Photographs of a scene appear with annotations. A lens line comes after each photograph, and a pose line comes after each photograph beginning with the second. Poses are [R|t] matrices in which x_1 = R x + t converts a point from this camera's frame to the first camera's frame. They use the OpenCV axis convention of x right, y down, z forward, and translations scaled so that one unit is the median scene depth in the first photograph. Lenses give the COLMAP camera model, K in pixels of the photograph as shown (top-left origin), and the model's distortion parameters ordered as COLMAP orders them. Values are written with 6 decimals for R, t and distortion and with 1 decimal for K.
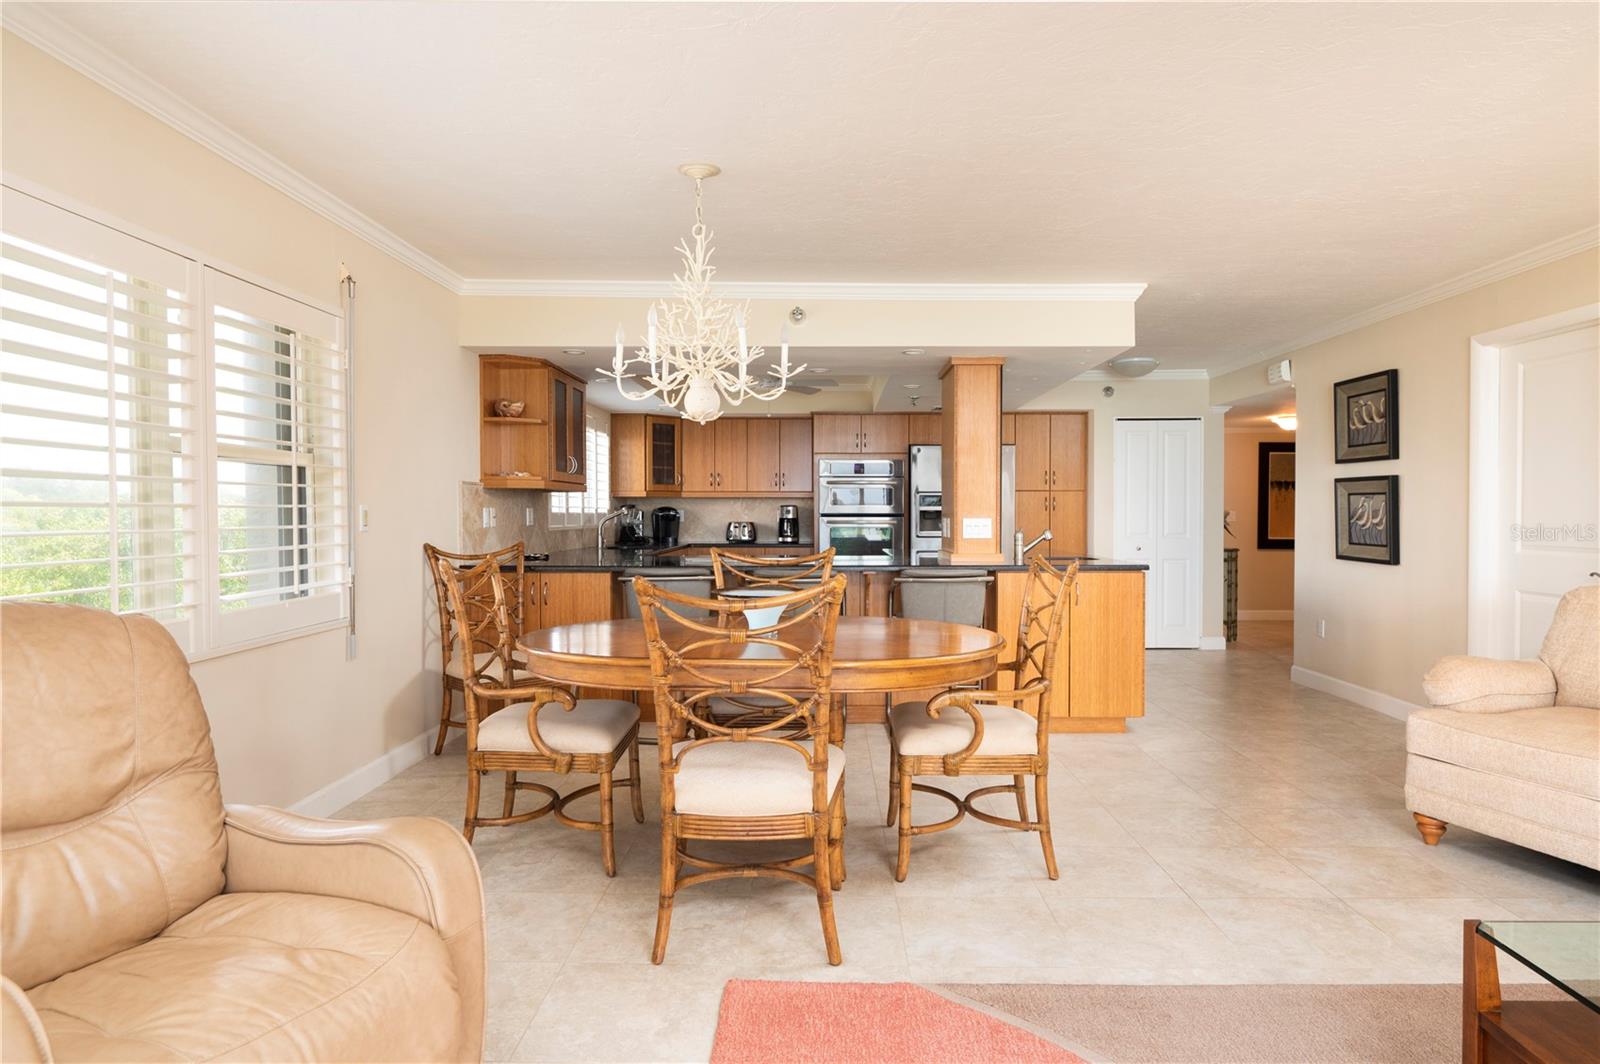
lens RADIAL K [[969.5, 0, 803.9], [0, 969.5, 519.3], [0, 0, 1]] dist [0.011727, 0.002714]
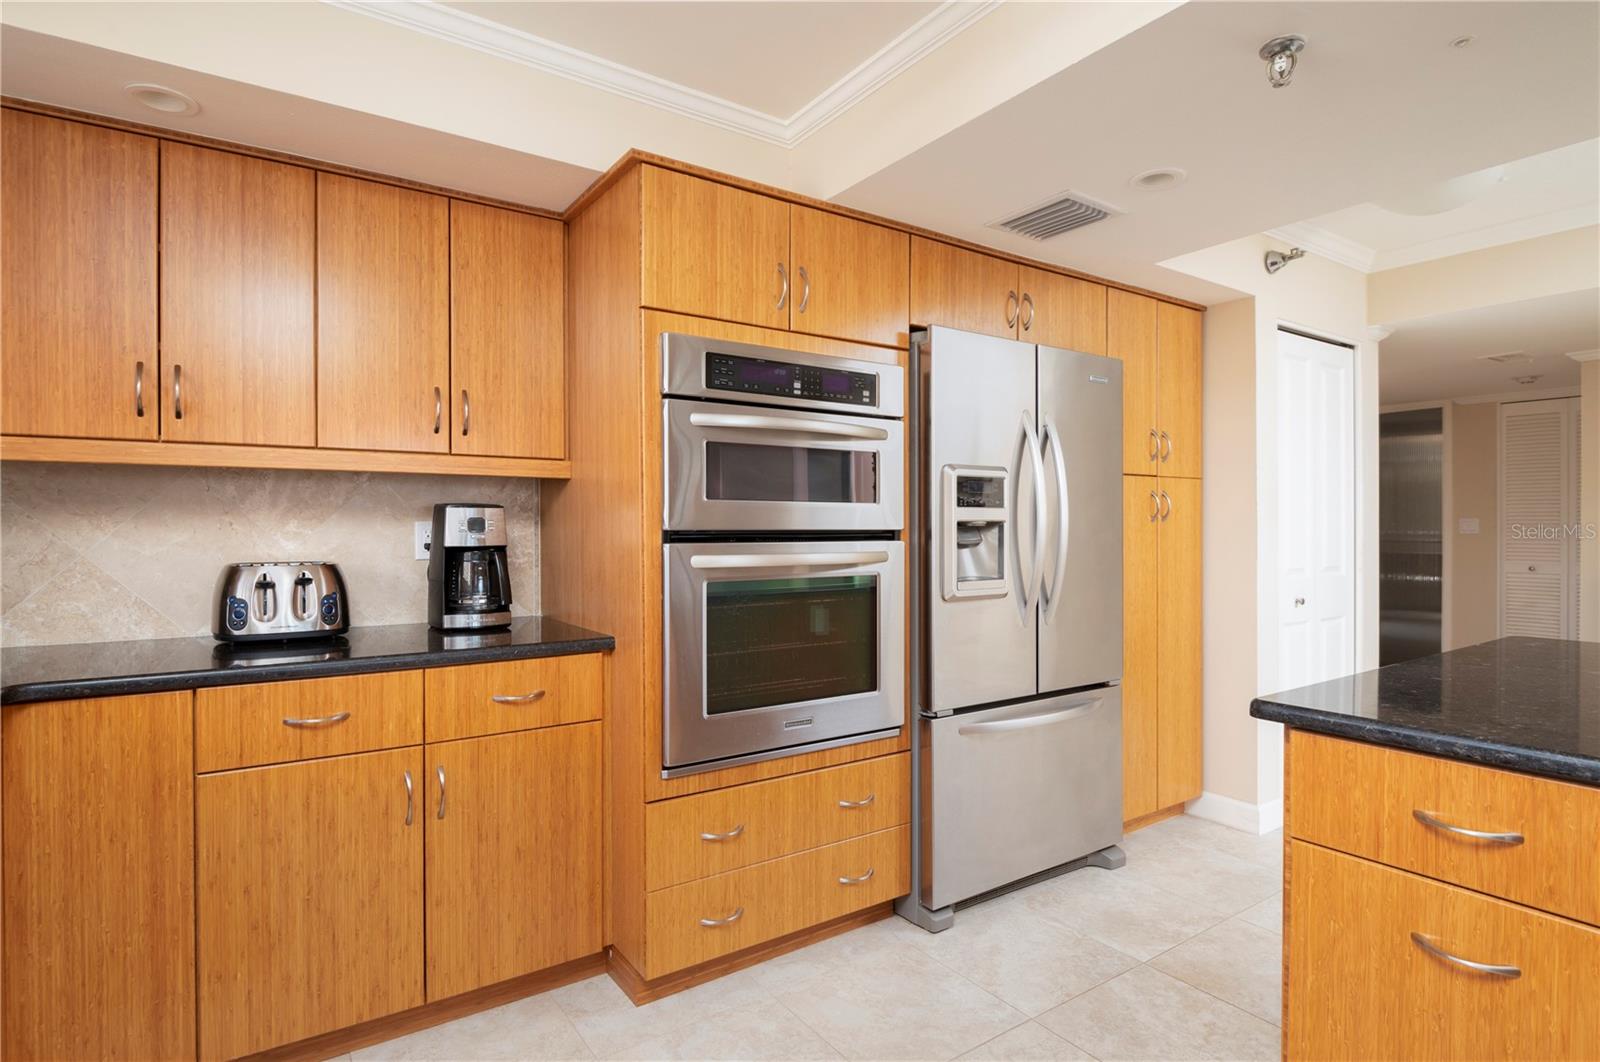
lens RADIAL K [[845.0, 0, 816.4], [0, 845.0, 533.6], [0, 0, 1]] dist [-0.003140, -0.000312]
pose [[0.801327, -0.005306, 0.598204, -0.092419], [0.008356, 0.999962, -0.002323, -0.004245], [-0.598169, 0.006860, 0.801341, 0.791313]]
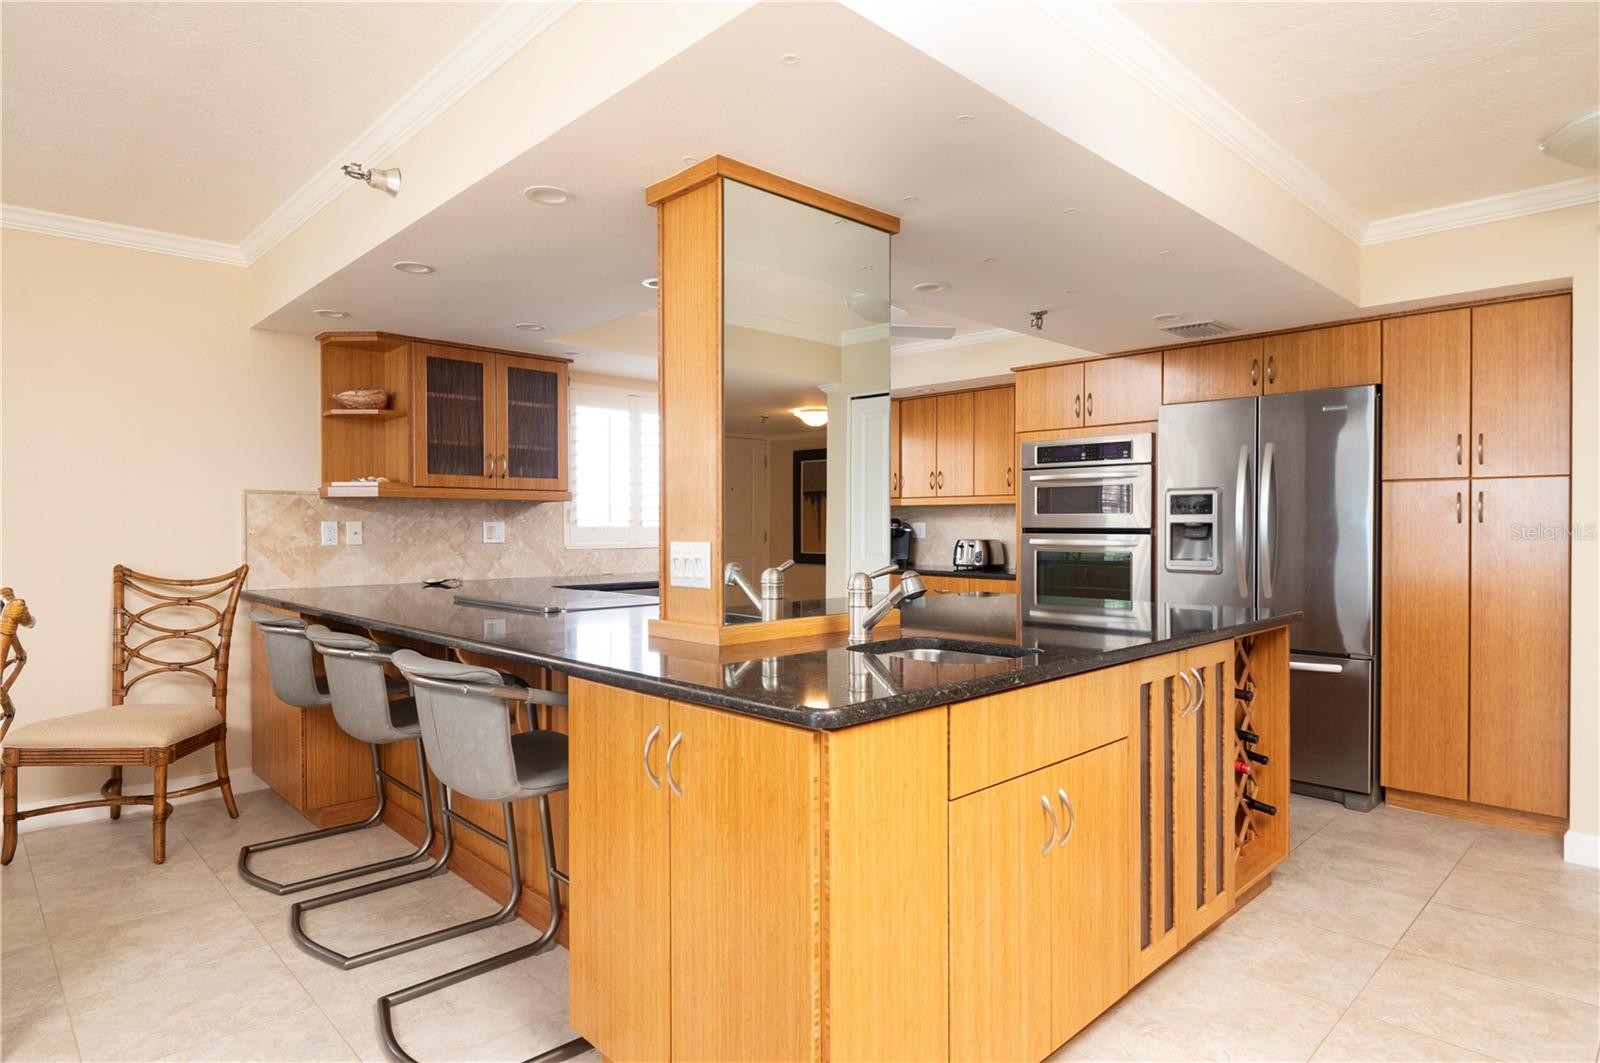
lens RADIAL K [[917.7, 0, 805.9], [0, 917.7, 525.8], [0, 0, 1]] dist [0.004458, -0.008796]
pose [[0.715460, 0.000665, -0.698653, 0.330134], [-0.004574, 0.999983, -0.003733, -0.004516], [0.698639, 0.005866, 0.715451, 0.484741]]
